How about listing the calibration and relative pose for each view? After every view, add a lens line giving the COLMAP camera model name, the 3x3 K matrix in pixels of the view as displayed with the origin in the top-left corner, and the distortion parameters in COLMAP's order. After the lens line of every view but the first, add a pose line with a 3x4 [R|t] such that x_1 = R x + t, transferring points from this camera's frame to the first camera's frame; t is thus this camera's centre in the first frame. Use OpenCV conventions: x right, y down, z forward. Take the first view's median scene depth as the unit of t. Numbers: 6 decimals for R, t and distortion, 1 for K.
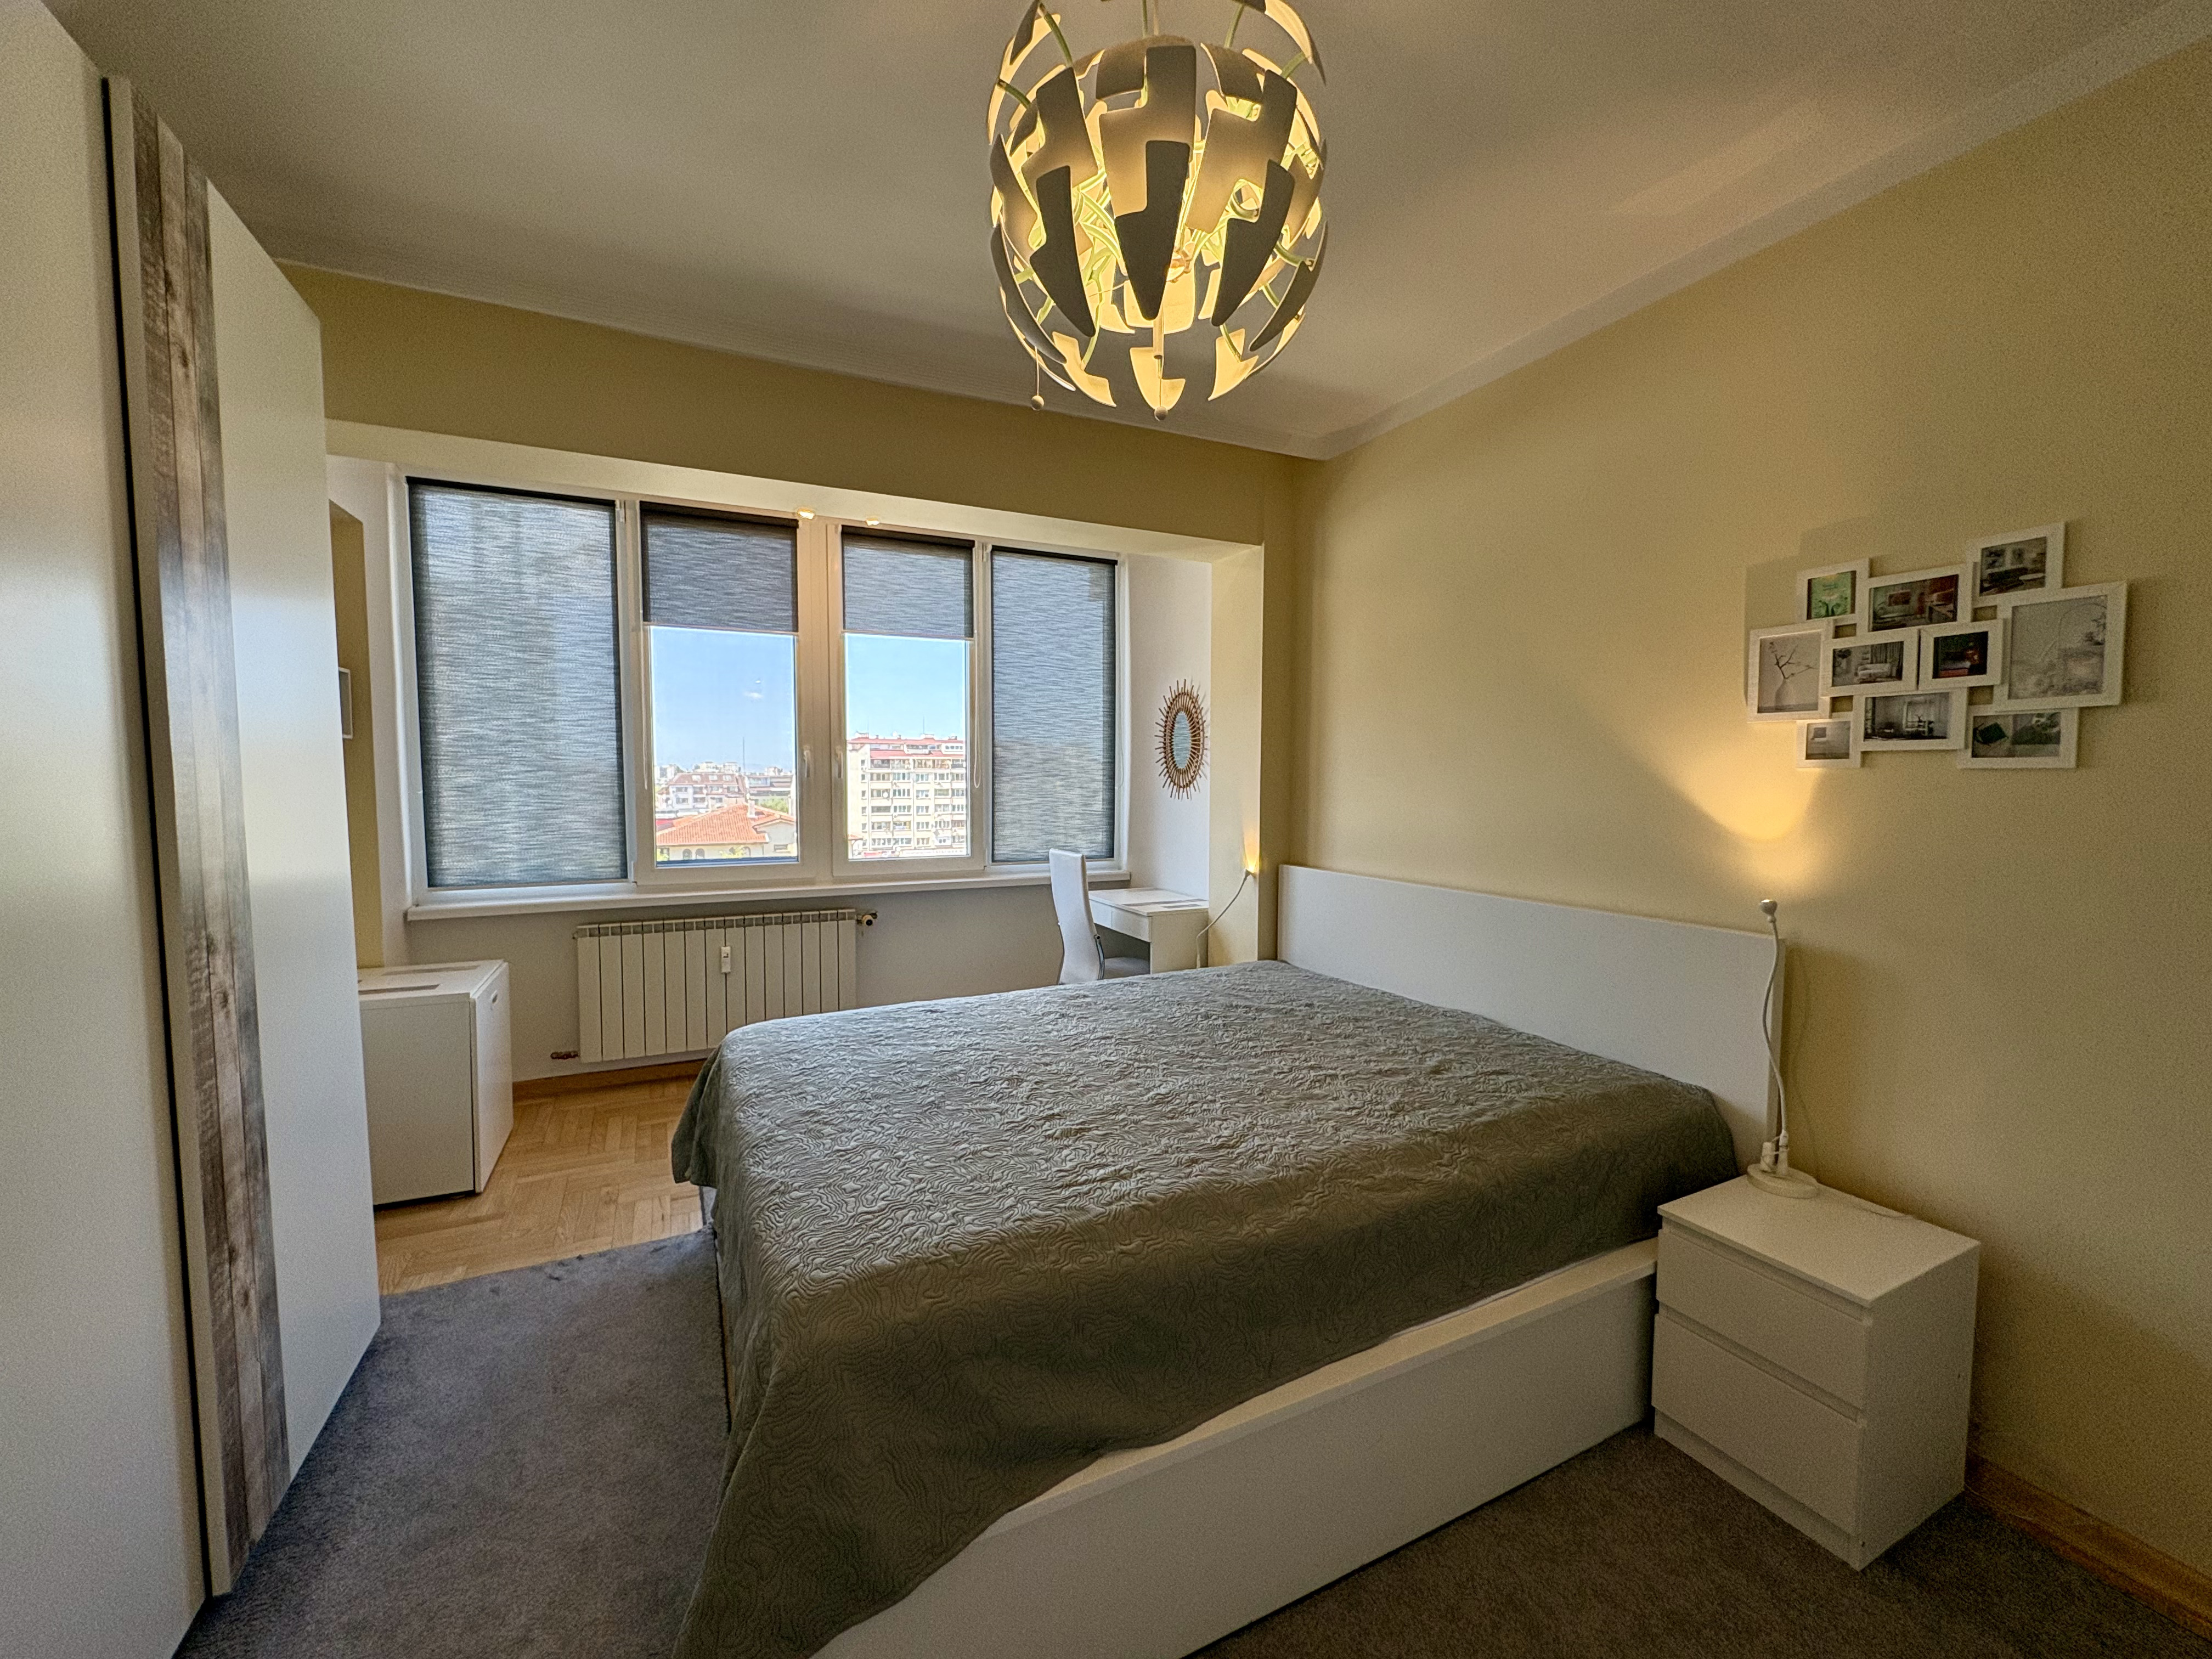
lens RADIAL K [[883.2, 0, 1102.5], [0, 883.2, 830.9], [0, 0, 1]] dist [0.000058, 0.000514]
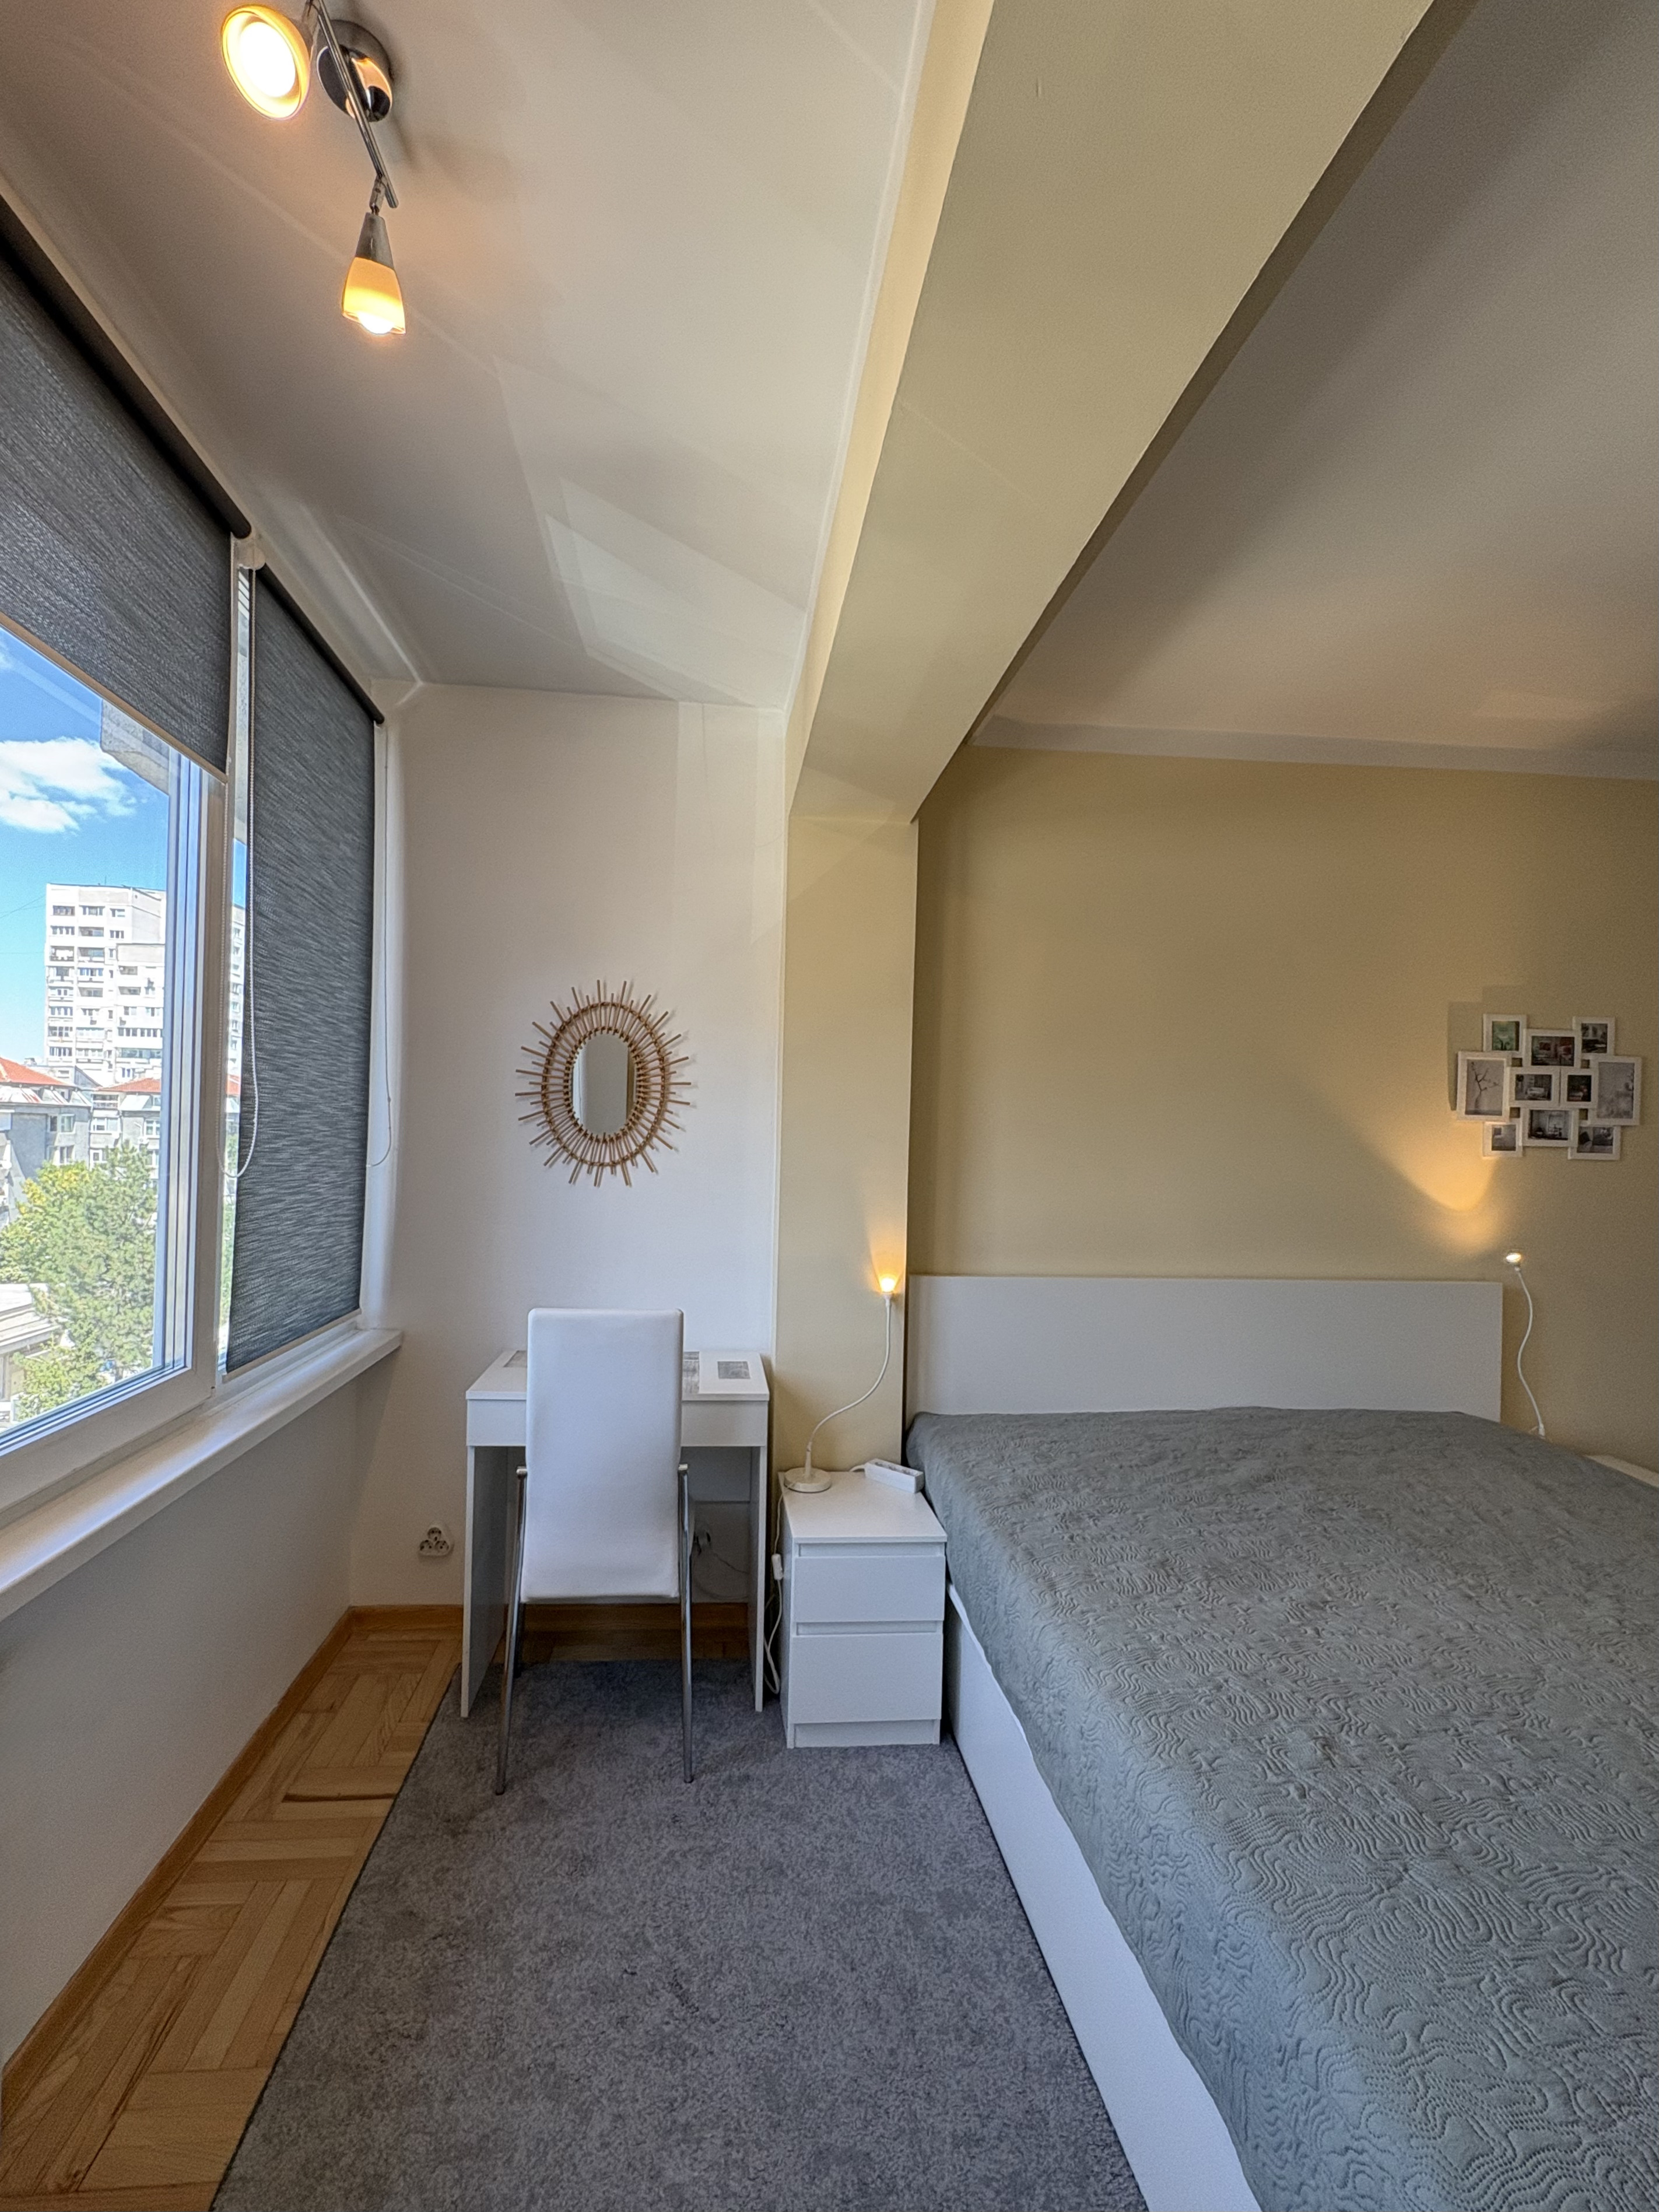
lens RADIAL K [[935.1, 0, 834.5], [0, 935.1, 1136.1], [0, 0, 1]] dist [-0.000087, 0.000247]
pose [[0.366519, -0.006848, 0.930385, -0.958837], [0.037963, 0.999250, -0.007601, -0.133431], [-0.929636, 0.038106, 0.366504, 1.442690]]
